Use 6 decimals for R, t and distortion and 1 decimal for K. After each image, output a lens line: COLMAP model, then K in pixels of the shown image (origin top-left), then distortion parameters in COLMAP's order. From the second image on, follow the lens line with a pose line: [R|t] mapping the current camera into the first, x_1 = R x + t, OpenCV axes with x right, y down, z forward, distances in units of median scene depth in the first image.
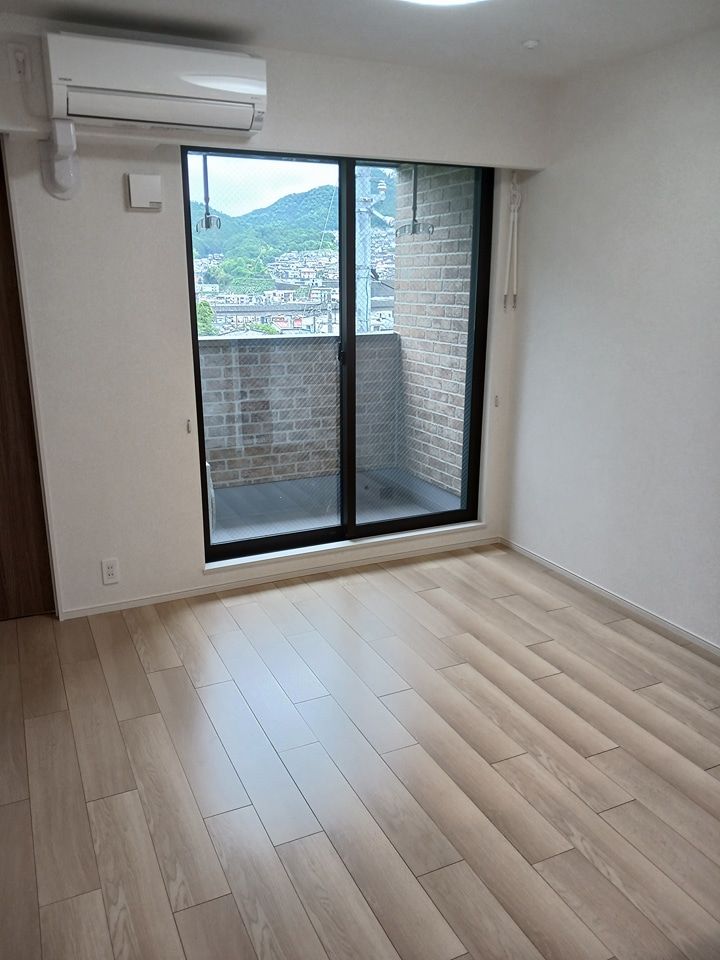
lens RADIAL K [[769.0, 0, 359.6], [0, 769.0, 503.9], [0, 0, 1]] dist [0.010585, 0.014351]
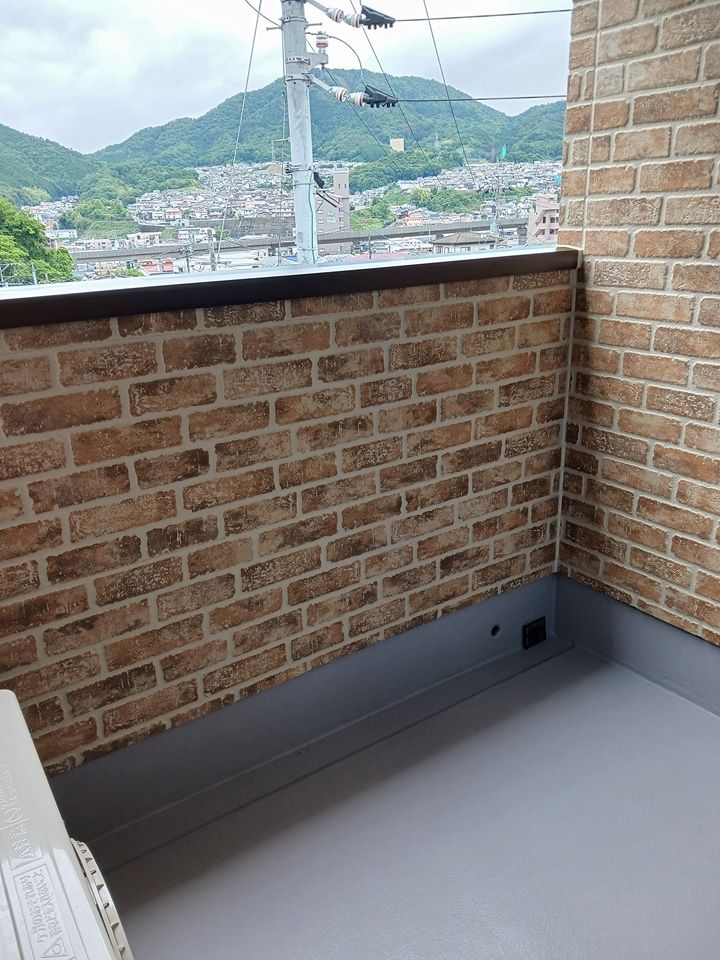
lens RADIAL K [[783.5, 0, 357.4], [0, 783.5, 478.2], [0, 0, 1]] dist [0.005619, -0.009659]
pose [[0.987277, -0.083301, 0.135446, -0.124098], [0.077903, 0.995959, 0.044685, -0.137298], [-0.138621, -0.033565, 0.989777, 0.638977]]
